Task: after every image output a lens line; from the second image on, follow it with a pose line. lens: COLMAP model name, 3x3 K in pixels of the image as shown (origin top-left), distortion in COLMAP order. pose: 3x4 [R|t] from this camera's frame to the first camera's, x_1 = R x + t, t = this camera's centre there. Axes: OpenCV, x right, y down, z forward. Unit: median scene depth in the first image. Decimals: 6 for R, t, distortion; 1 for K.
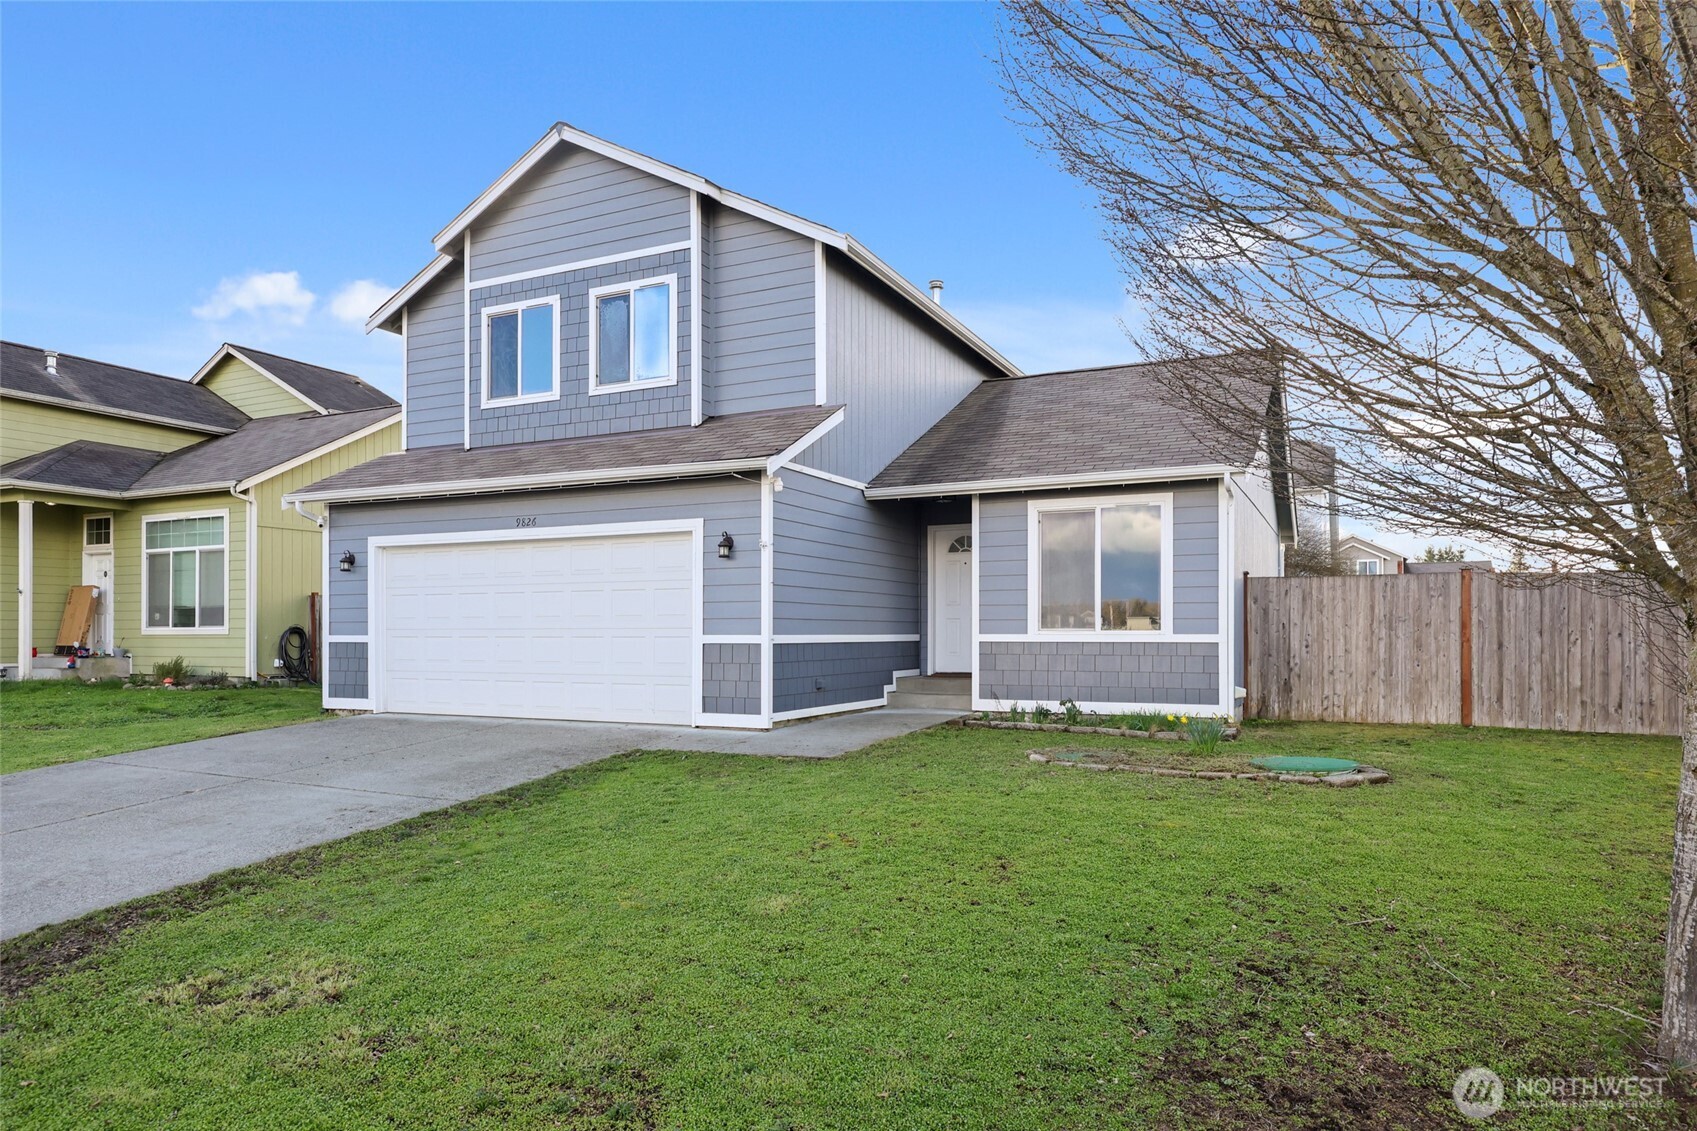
lens RADIAL K [[1083.3, 0, 827.5], [0, 1083.3, 615.8], [0, 0, 1]] dist [0.003174, 0.002635]
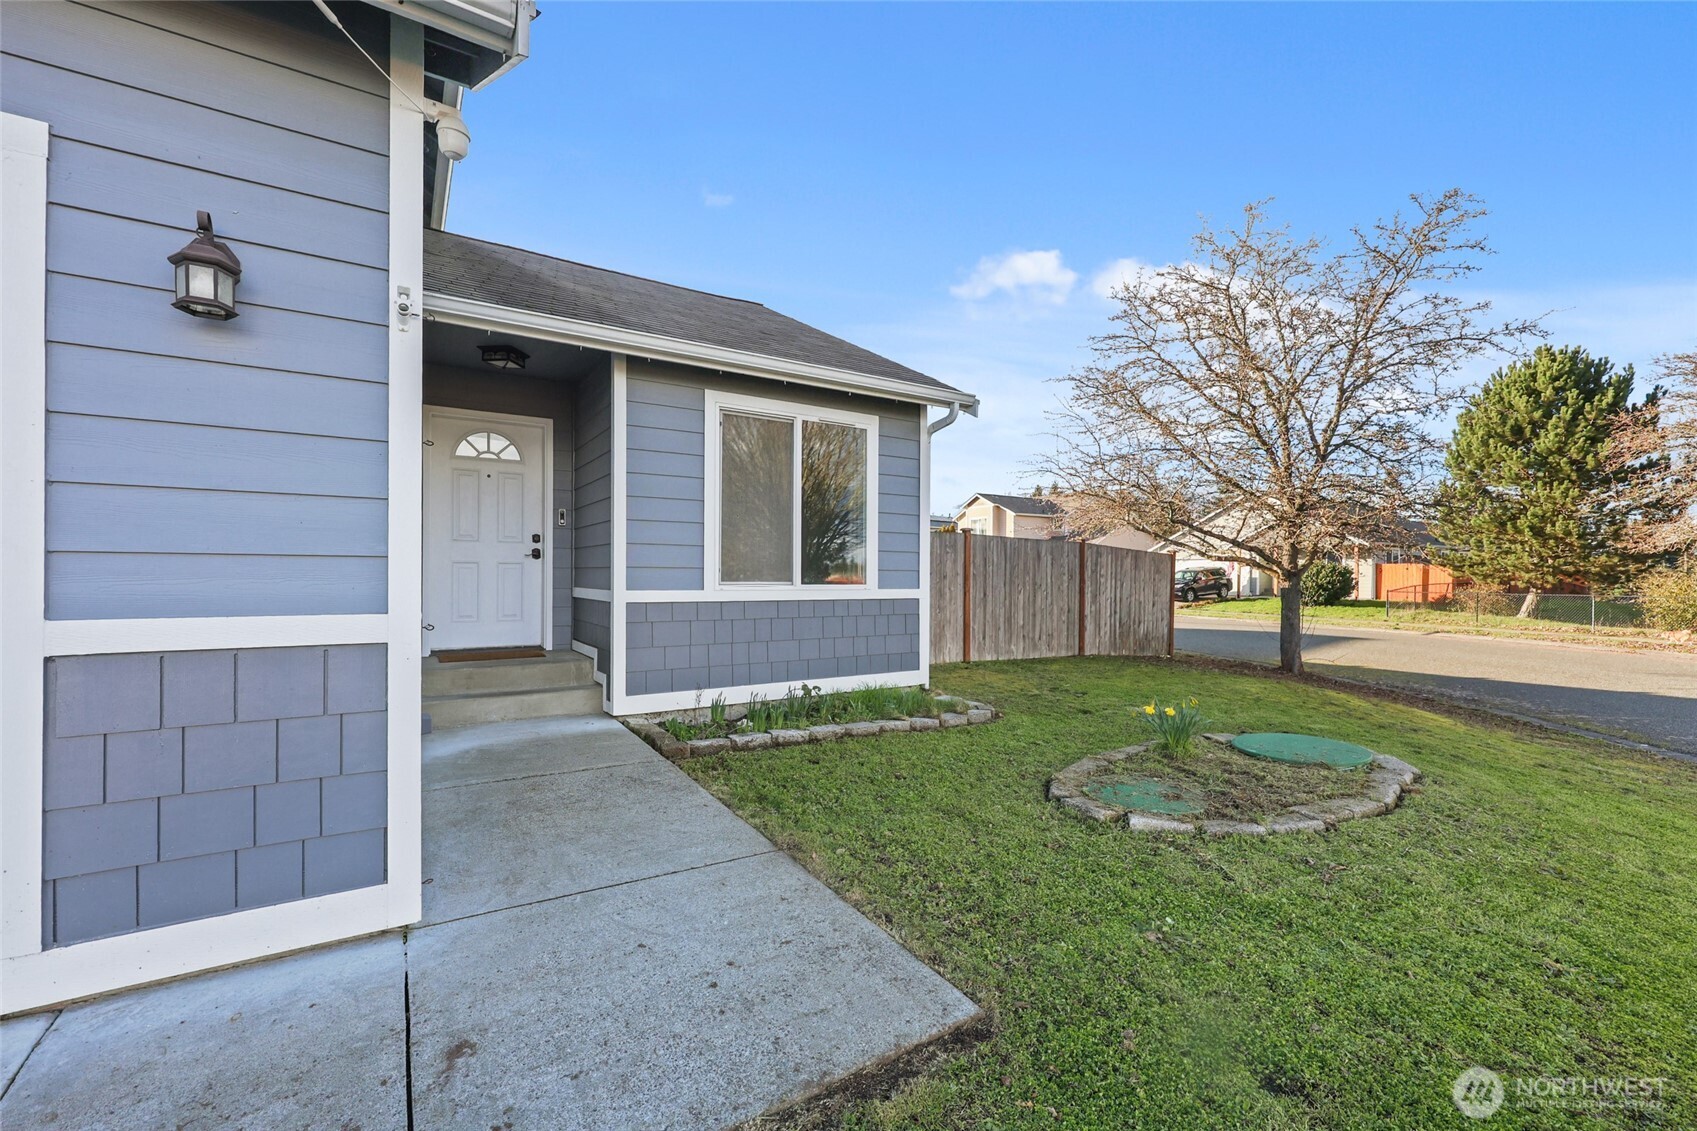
lens RADIAL K [[708.1, 0, 849.0], [0, 708.1, 582.5], [0, 0, 1]] dist [0.000226, 0.000101]
pose [[0.509934, -0.005051, 0.860198, -0.144432], [-0.019488, 0.999658, 0.017423, 0.002792], [-0.859993, -0.025648, 0.509662, 0.703816]]
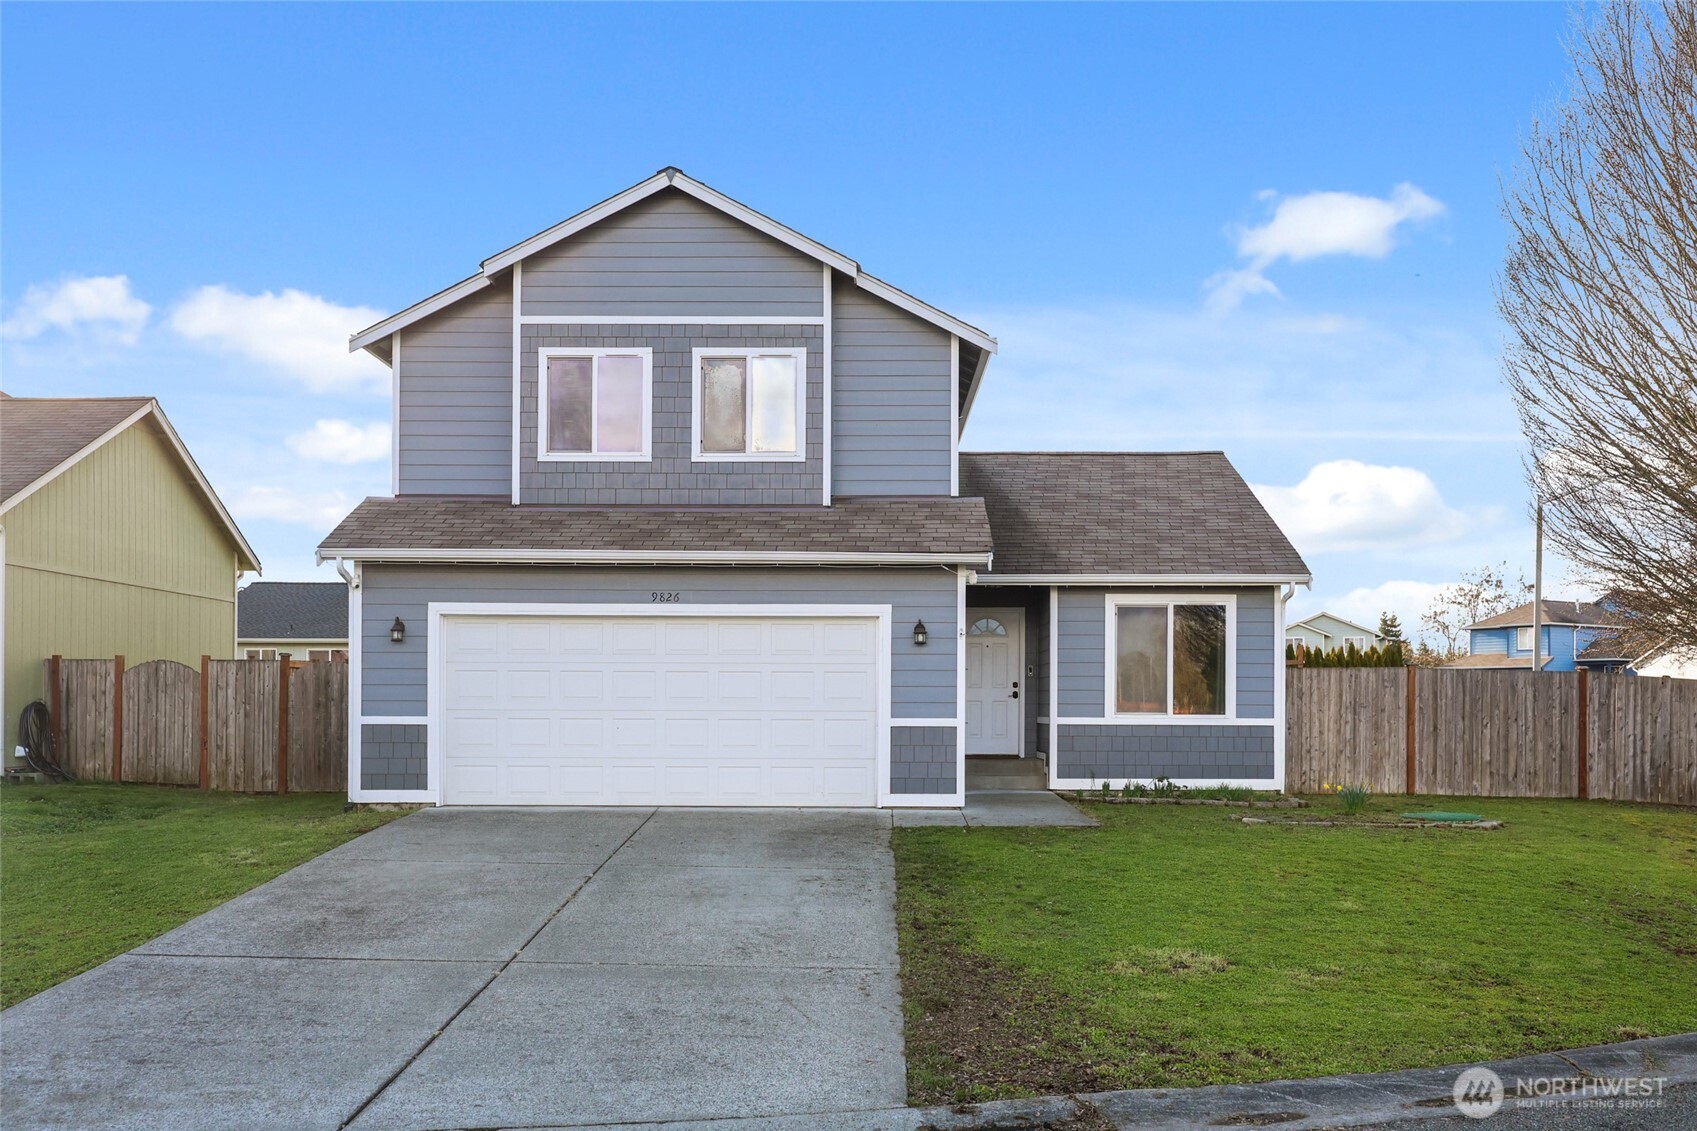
lens RADIAL K [[1541.3, 0, 816.7], [0, 1541.3, 685.5], [0, 0, 1]] dist [0.001971, 0.012399]
pose [[0.903921, 0.011281, 0.427550, -0.734430], [-0.011820, 0.999929, -0.001394, -0.009619], [-0.427536, -0.003794, 0.903990, -0.266989]]
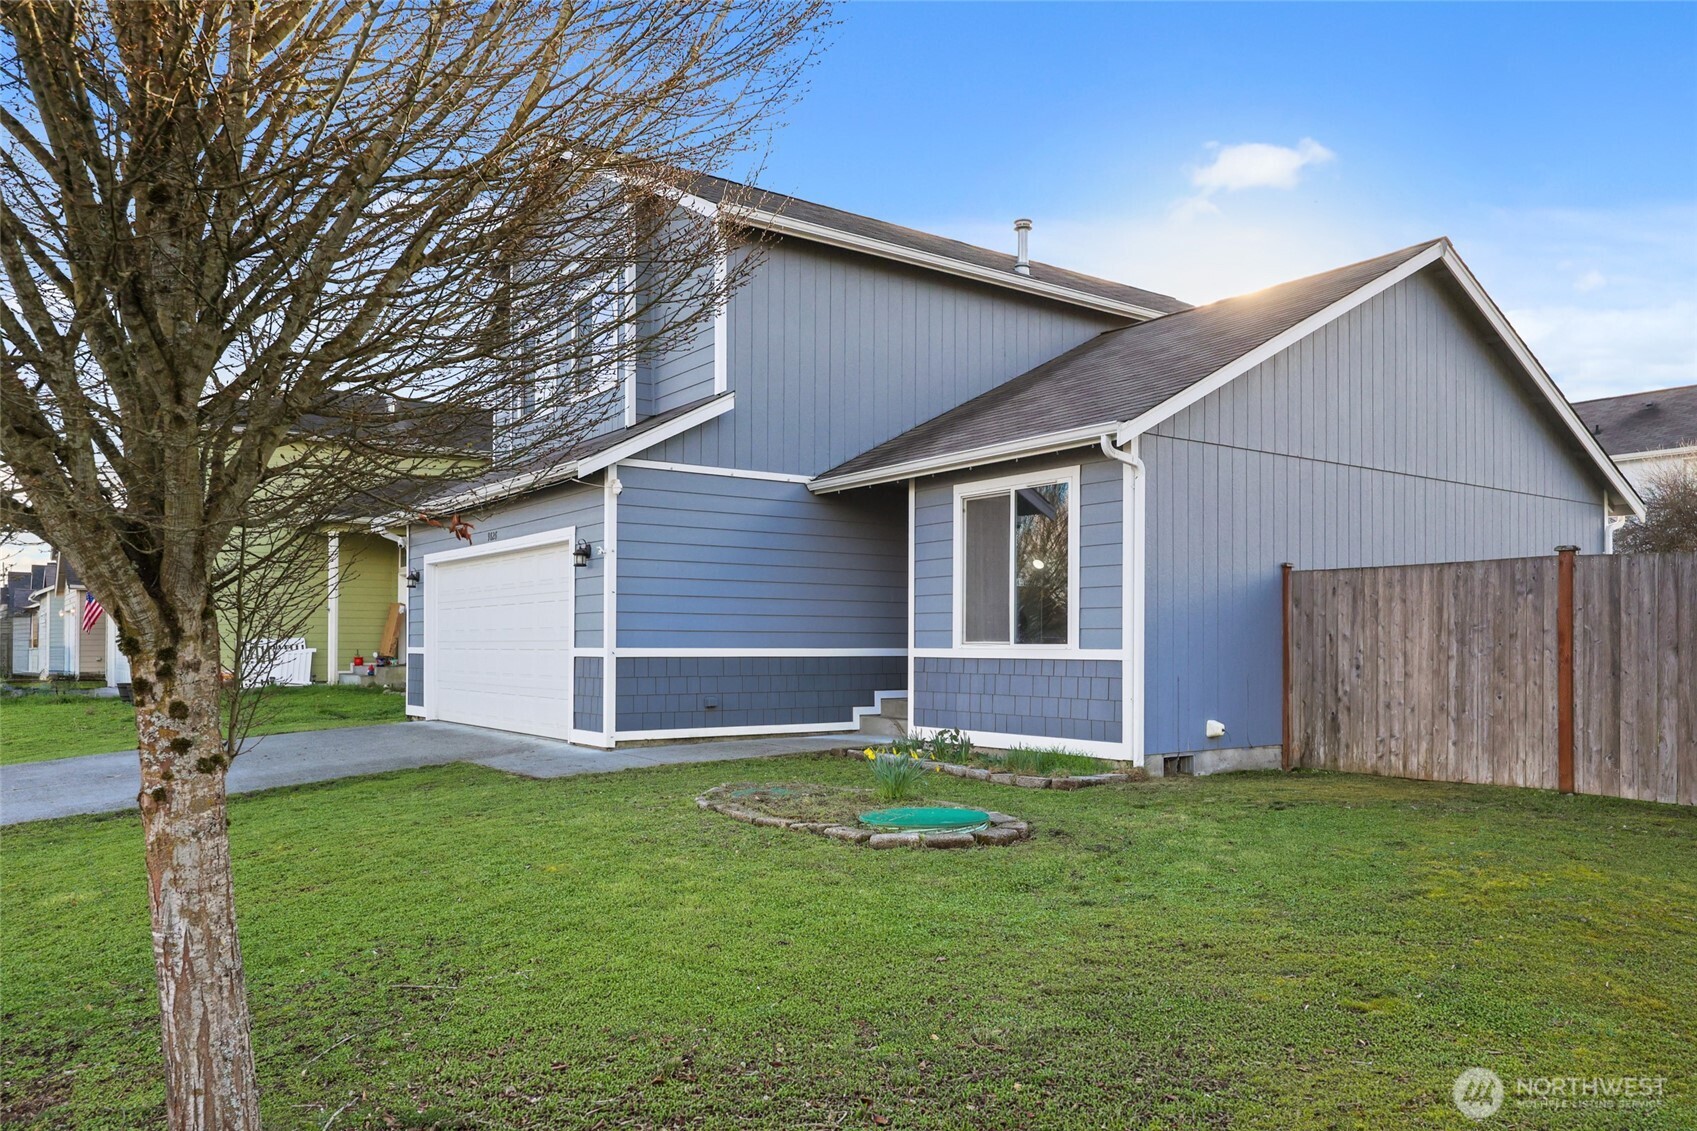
lens RADIAL K [[1230.0, 0, 810.2], [0, 1230.0, 630.2], [0, 0, 1]] dist [0.008904, -0.002498]
pose [[0.875900, -0.003284, -0.482482, 0.540299], [0.004342, 0.999990, 0.001077, 0.001792], [0.482474, -0.003038, 0.875905, 0.135287]]
